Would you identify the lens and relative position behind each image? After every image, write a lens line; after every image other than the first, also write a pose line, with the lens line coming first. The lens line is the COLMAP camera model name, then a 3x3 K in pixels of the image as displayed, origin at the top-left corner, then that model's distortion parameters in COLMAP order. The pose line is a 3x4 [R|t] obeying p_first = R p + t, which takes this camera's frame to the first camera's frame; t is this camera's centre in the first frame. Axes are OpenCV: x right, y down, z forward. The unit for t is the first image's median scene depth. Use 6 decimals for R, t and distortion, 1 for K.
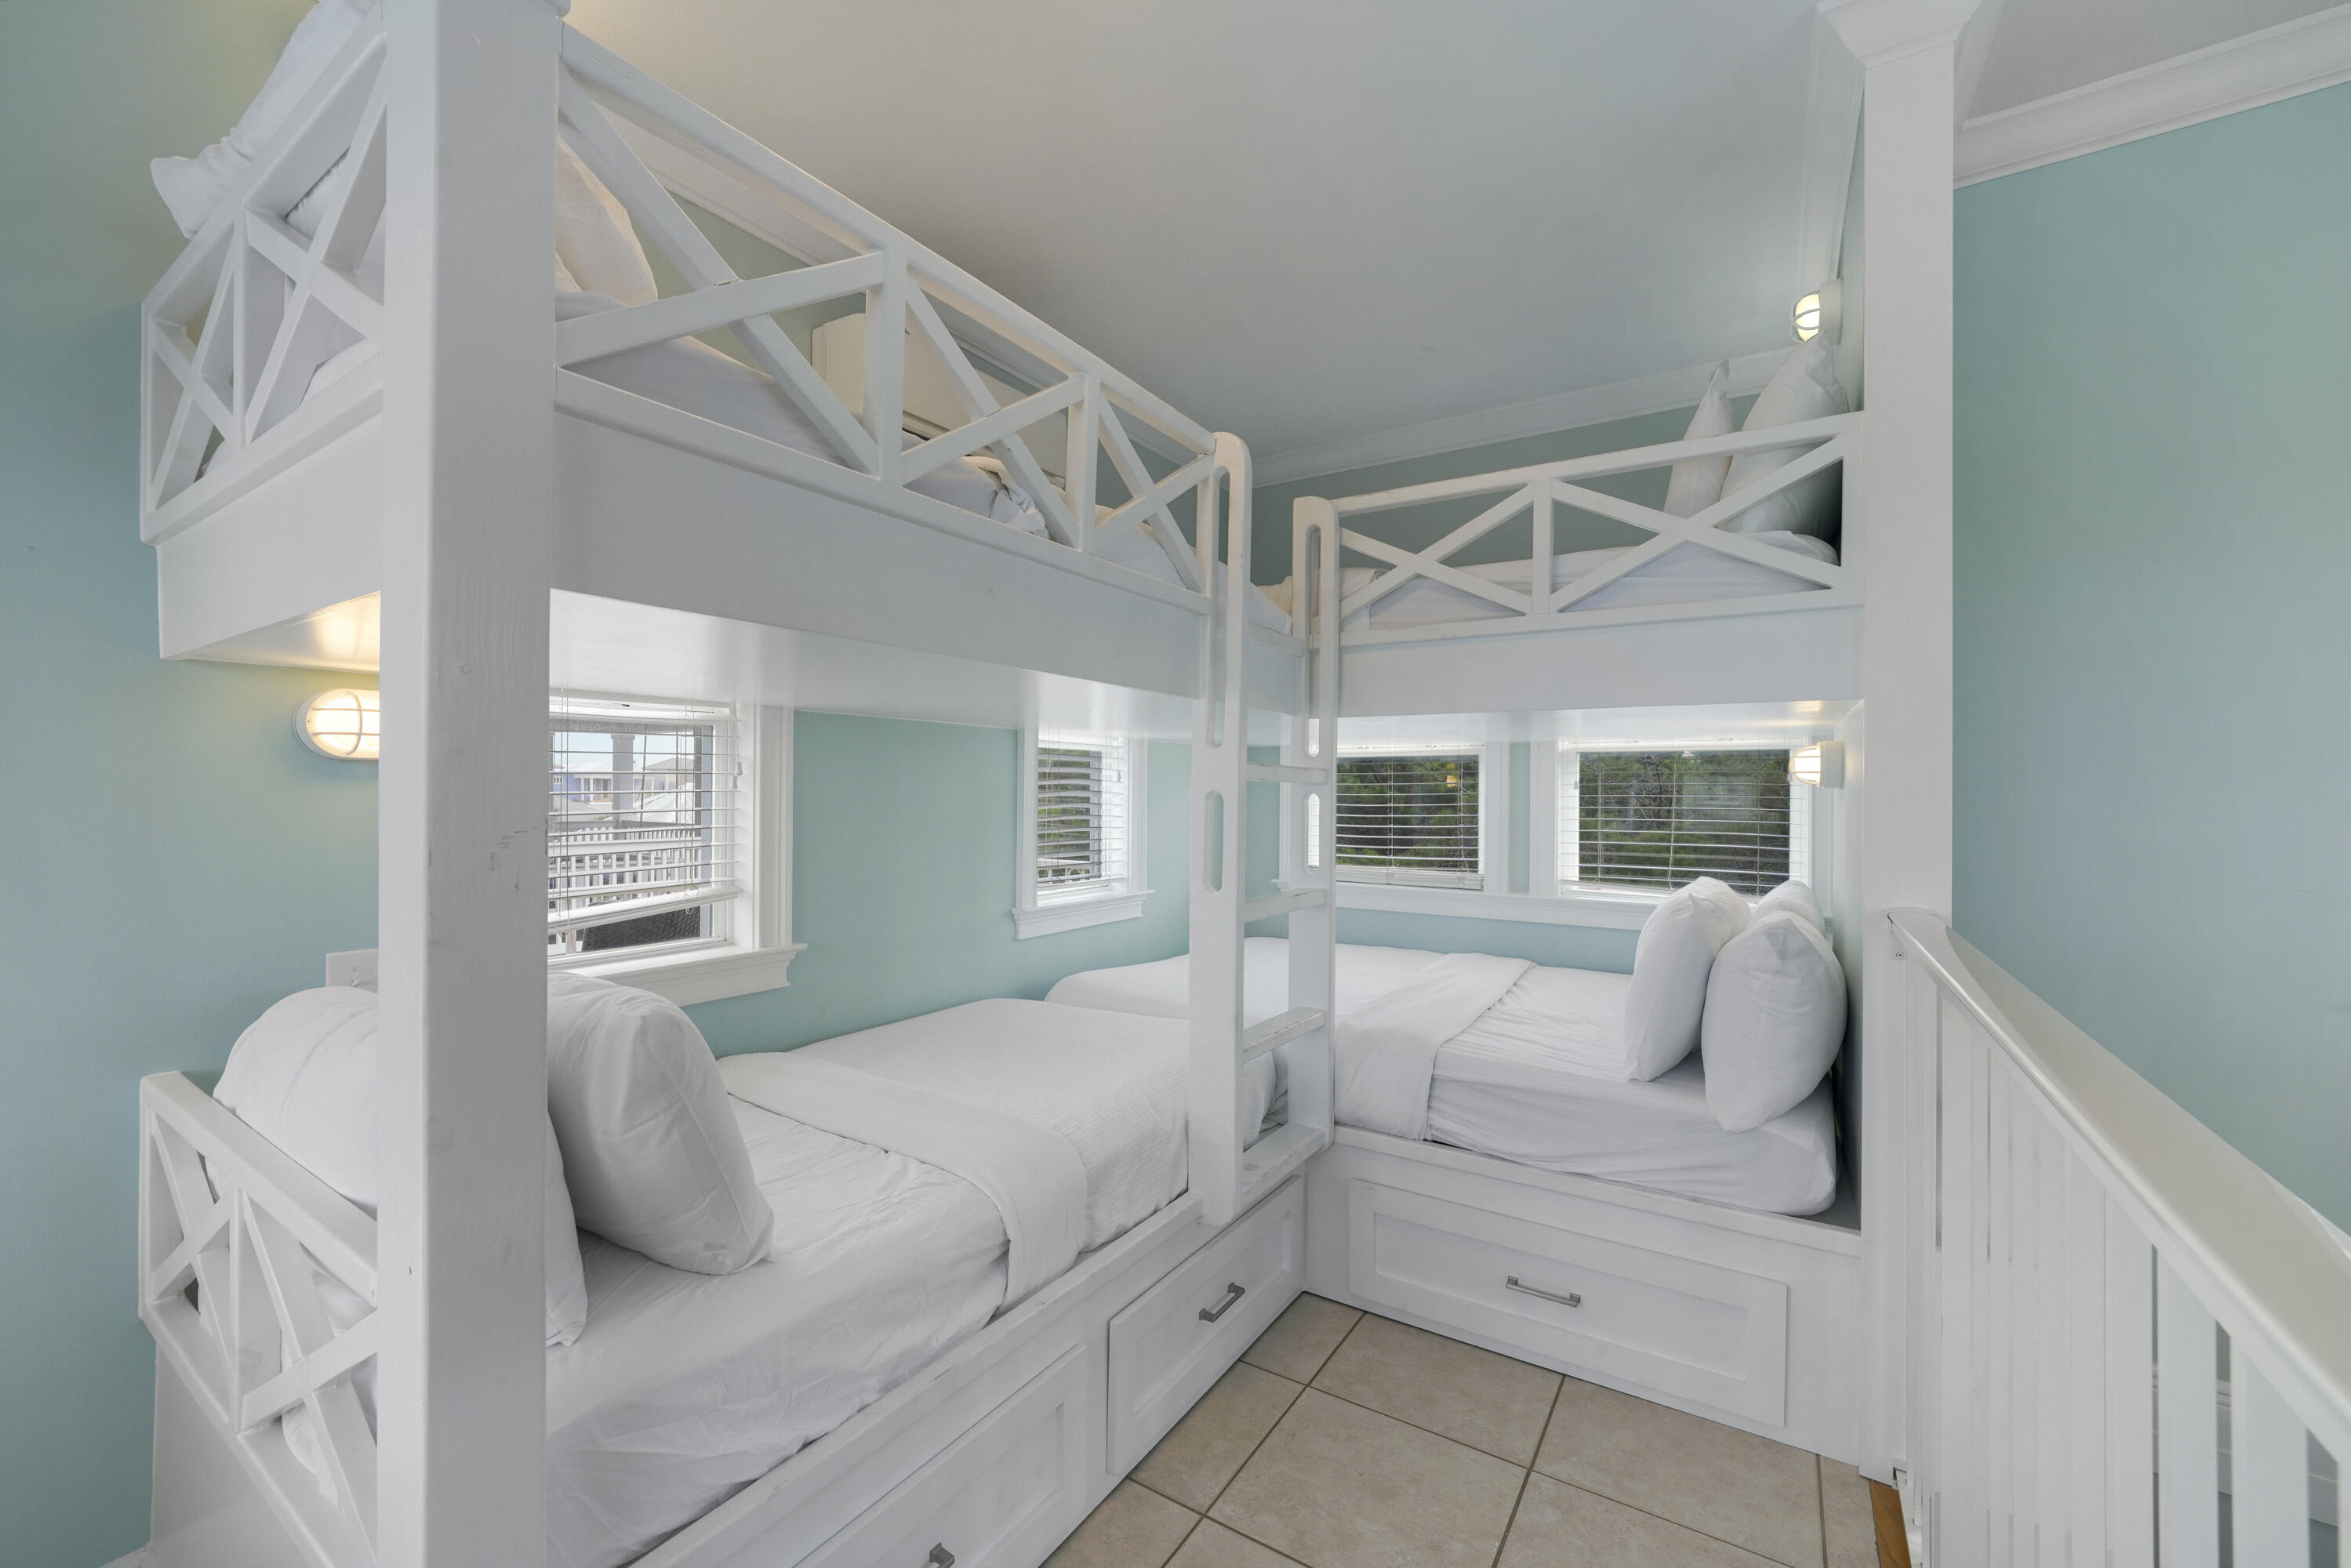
lens RADIAL K [[962.8, 0, 1155.2], [0, 962.8, 785.5], [0, 0, 1]] dist [-0.010661, -0.000360]
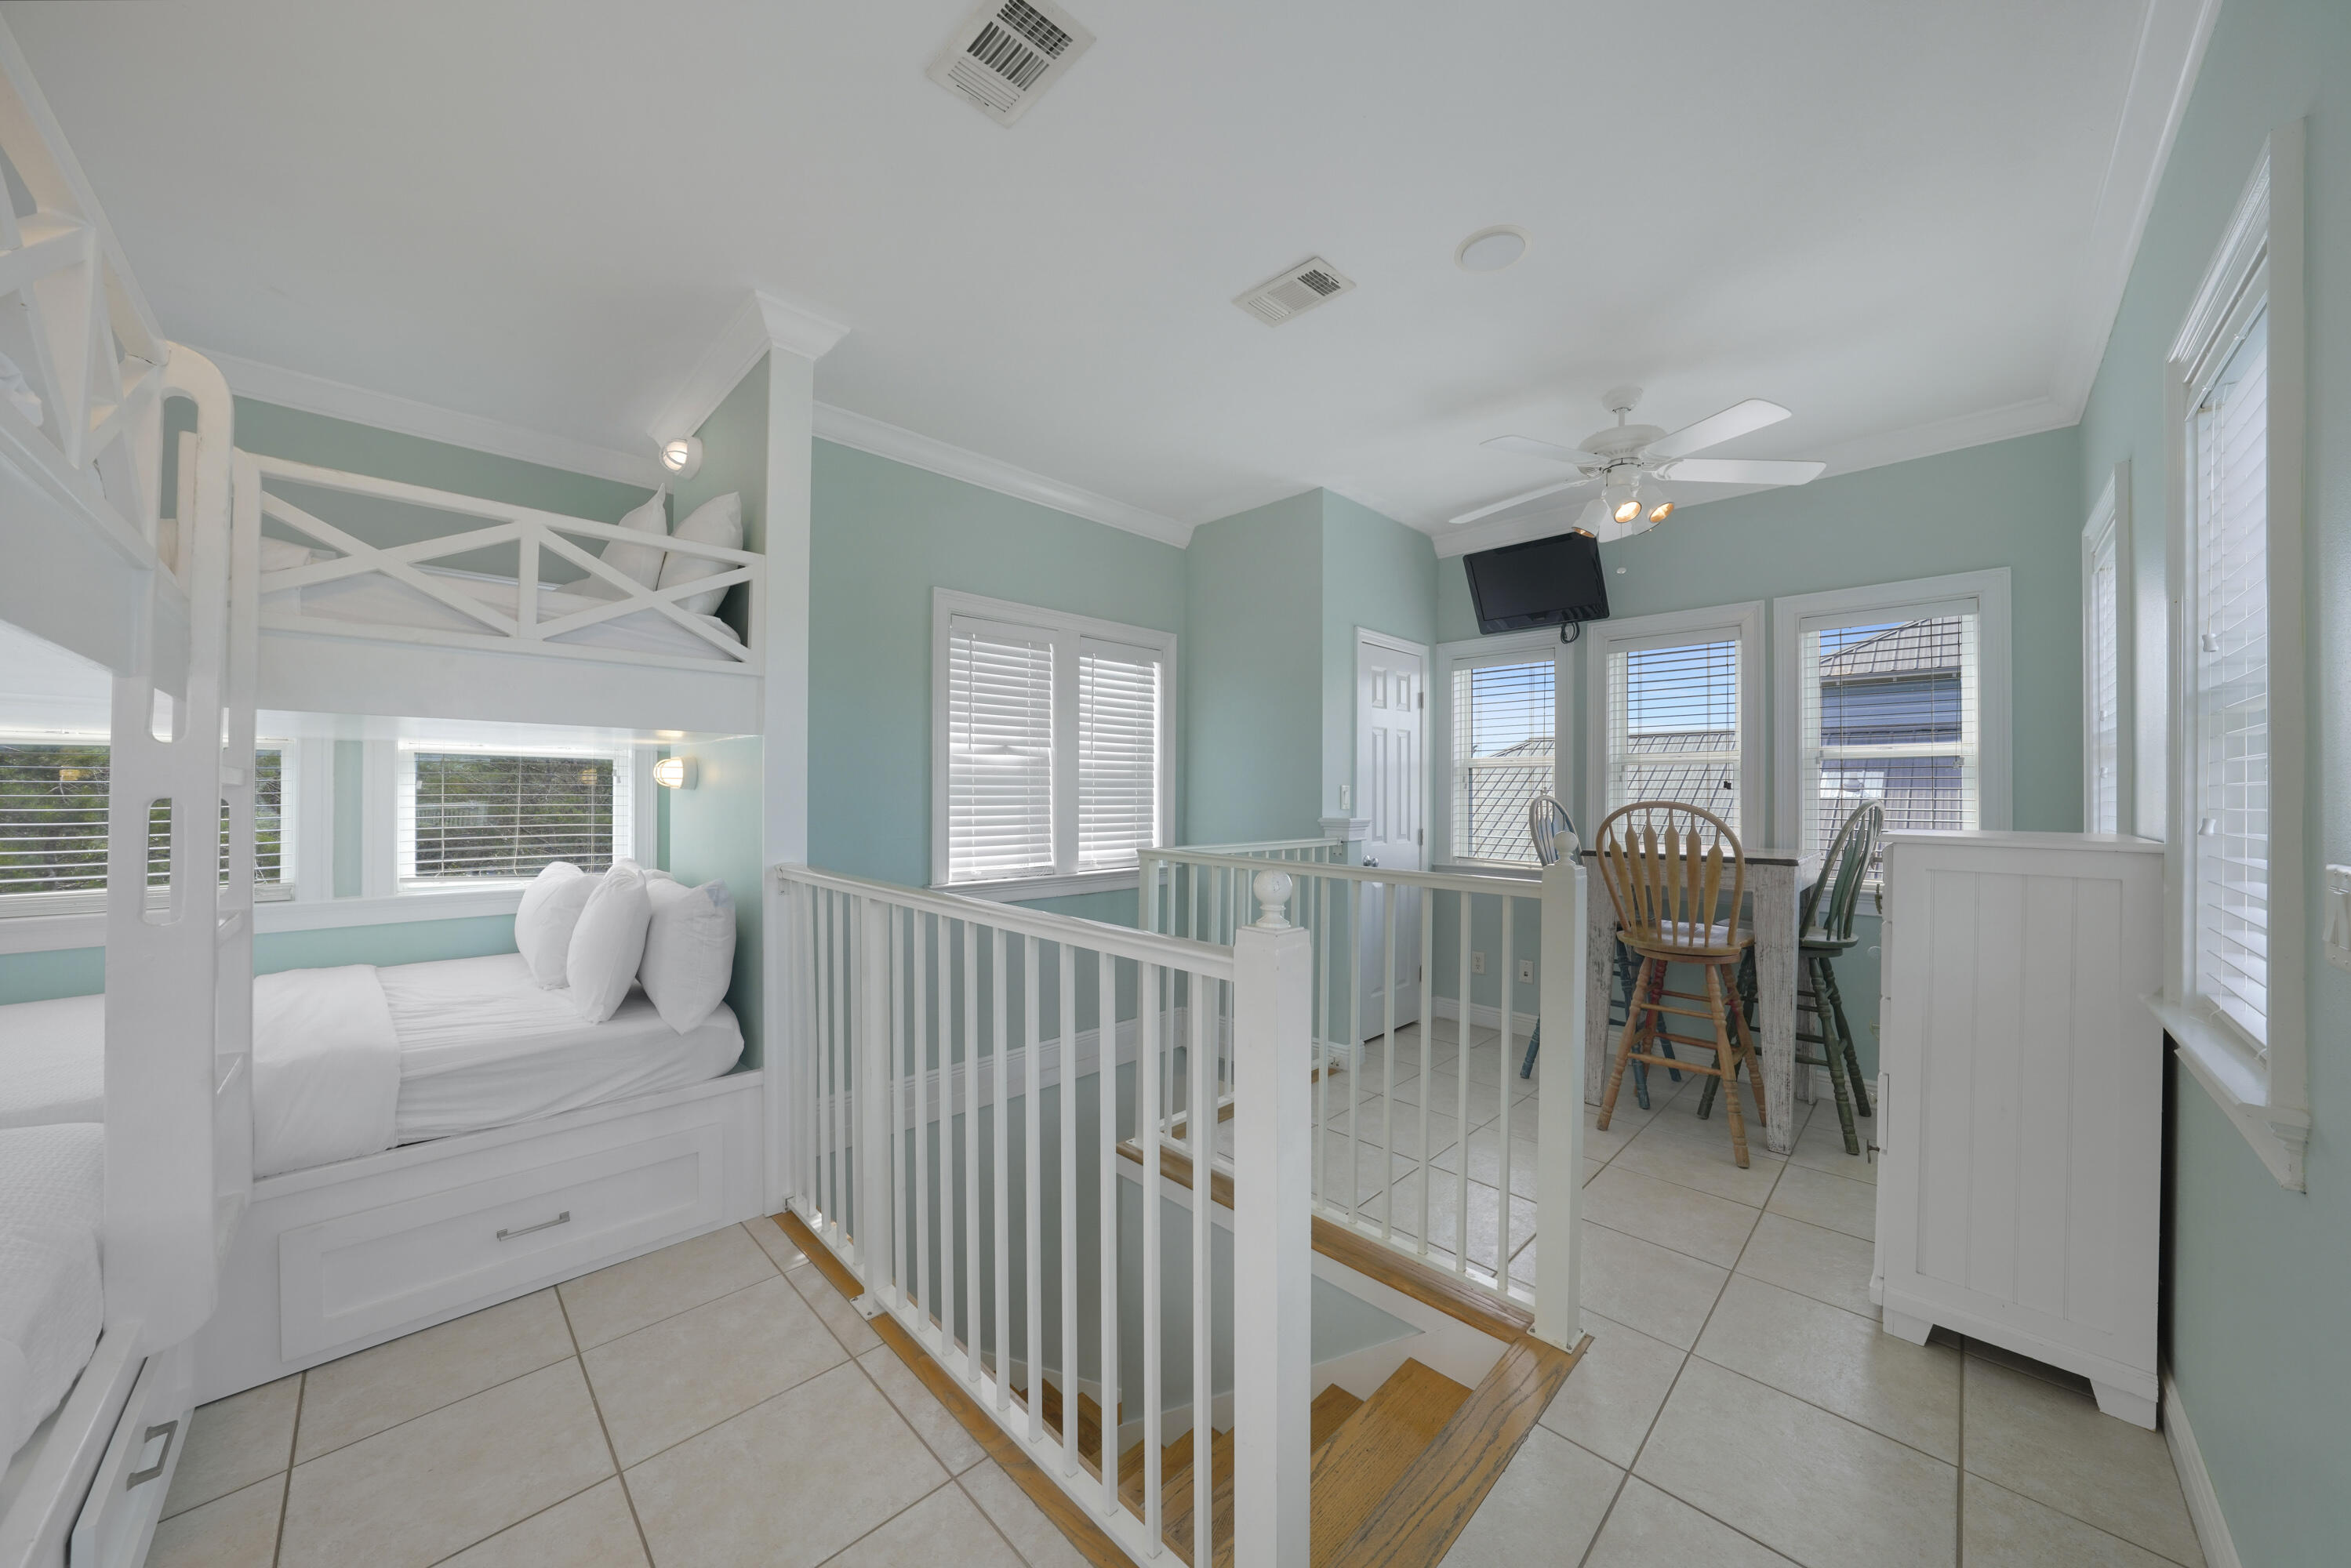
lens RADIAL K [[784.0, 0, 1170.9], [0, 784.0, 795.5], [0, 0, 1]] dist [-0.000406, 0.000005]
pose [[0.199072, -0.009804, 0.979936, -0.345528], [-0.008537, 0.999895, 0.011738, -0.009189], [-0.979948, -0.010703, 0.198968, 0.059925]]
